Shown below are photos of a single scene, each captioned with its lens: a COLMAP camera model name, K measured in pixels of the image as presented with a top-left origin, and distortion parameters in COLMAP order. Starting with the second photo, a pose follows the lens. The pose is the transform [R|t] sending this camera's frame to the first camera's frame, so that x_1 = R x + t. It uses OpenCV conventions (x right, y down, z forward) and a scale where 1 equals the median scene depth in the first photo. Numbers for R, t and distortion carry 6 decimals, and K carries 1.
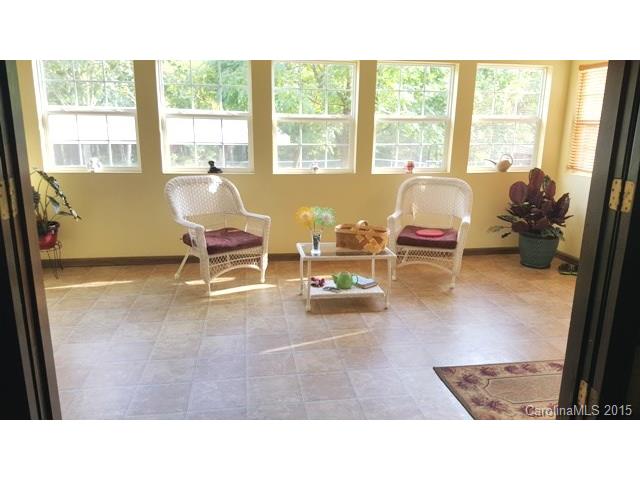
lens RADIAL K [[465.0, 0, 317.9], [0, 465.0, 242.5], [0, 0, 1]] dist [0.003222, -0.055072]
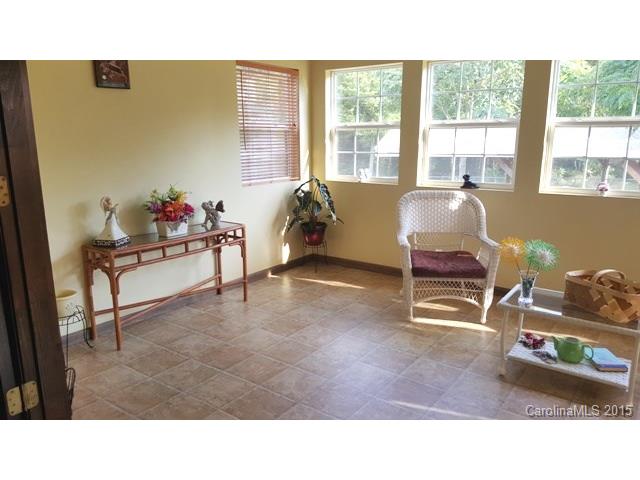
lens RADIAL K [[460.1, 0, 321.6], [0, 460.1, 231.6], [0, 0, 1]] dist [0.066734, -0.122117]
pose [[0.675530, 0.118865, -0.727689, 0.267368], [-0.151703, 0.988212, 0.020591, -0.047782], [0.721558, 0.096483, 0.685598, 0.217651]]
